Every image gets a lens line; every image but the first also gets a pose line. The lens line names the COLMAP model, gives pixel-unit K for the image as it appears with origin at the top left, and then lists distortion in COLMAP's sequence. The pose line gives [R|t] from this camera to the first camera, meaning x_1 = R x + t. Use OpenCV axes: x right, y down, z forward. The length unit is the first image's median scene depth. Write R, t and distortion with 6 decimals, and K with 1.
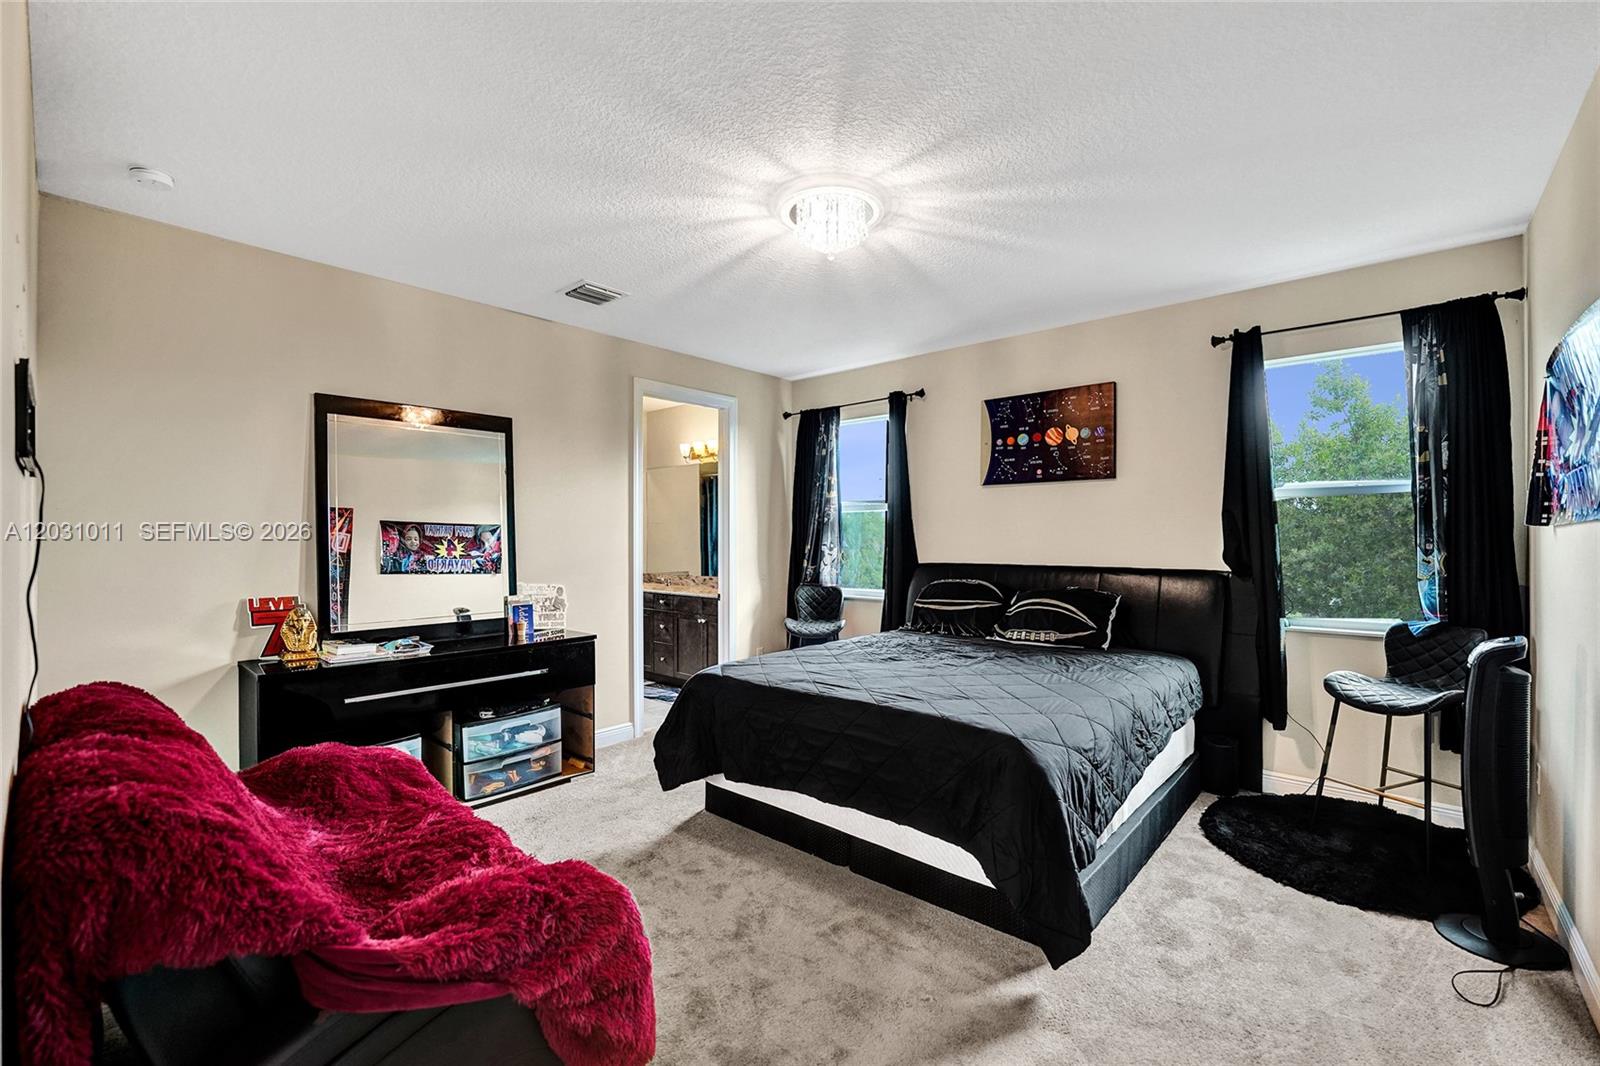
lens RADIAL K [[708.6, 0, 804.6], [0, 708.6, 525.8], [0, 0, 1]] dist [-0.002269, 0.000207]
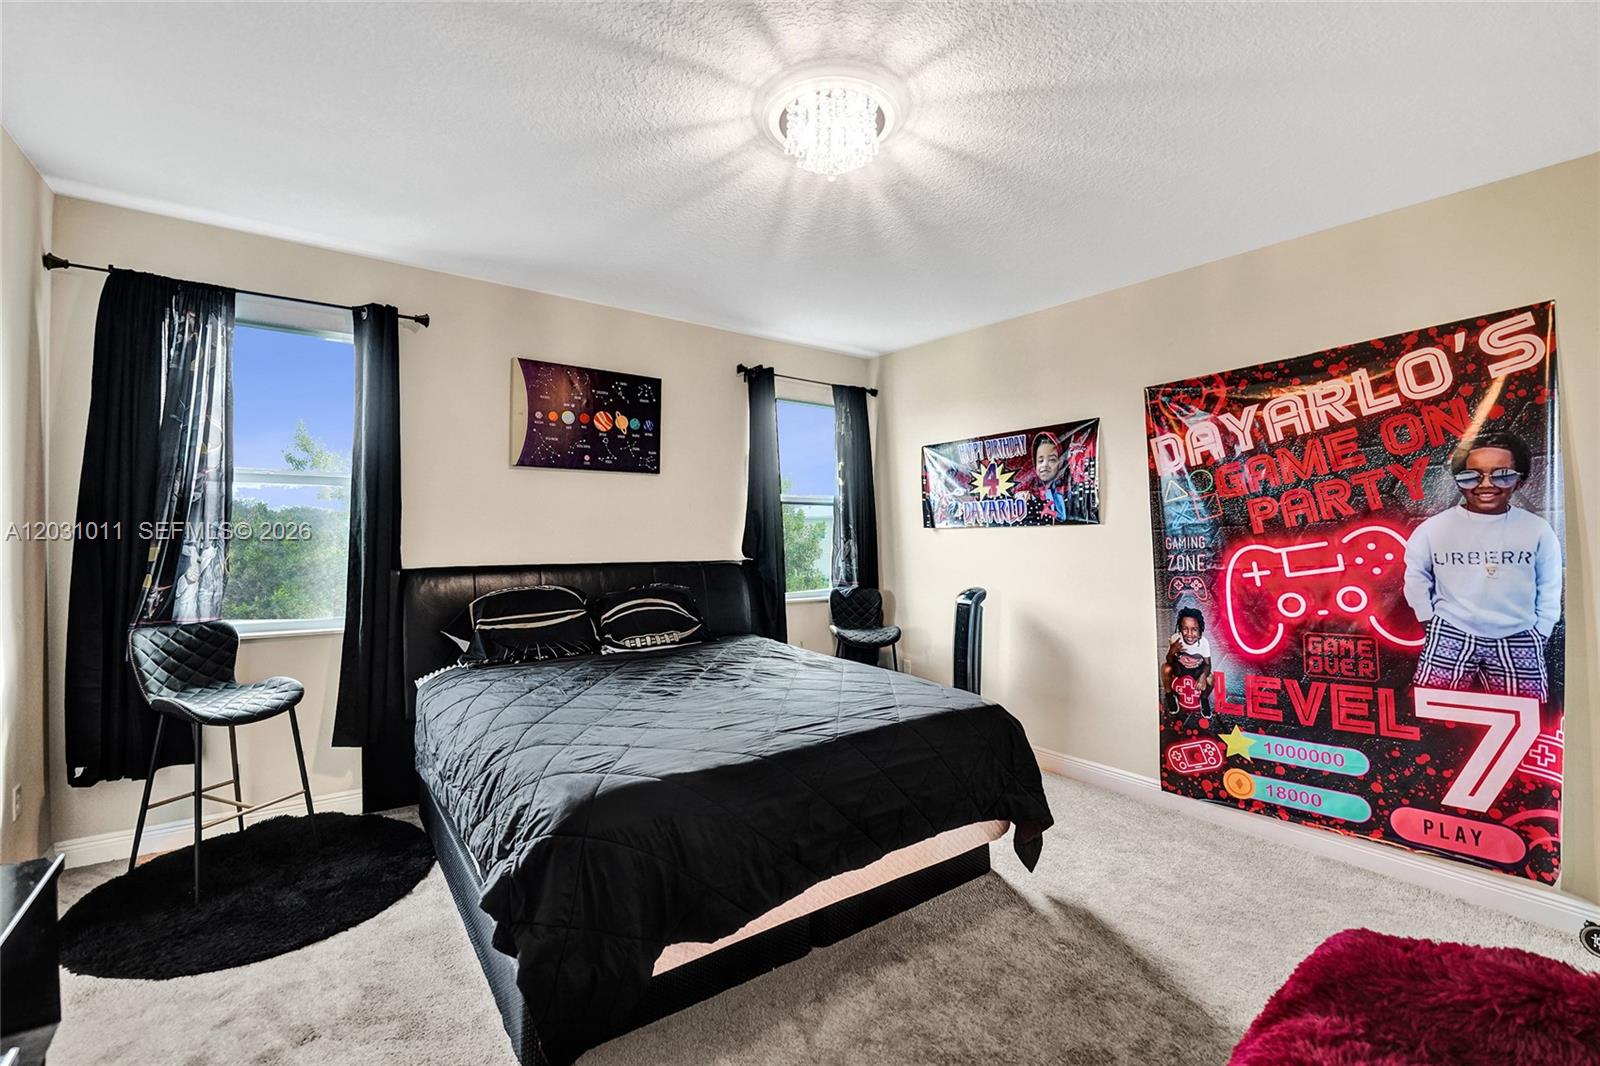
lens RADIAL K [[690.7, 0, 800.6], [0, 690.7, 512.8], [0, 0, 1]] dist [-0.021466, 0.000196]
pose [[0.190147, 0.031308, 0.981256, -0.461271], [-0.019652, 0.999413, -0.028079, 0.011409], [-0.981559, -0.013944, 0.190651, 0.575114]]
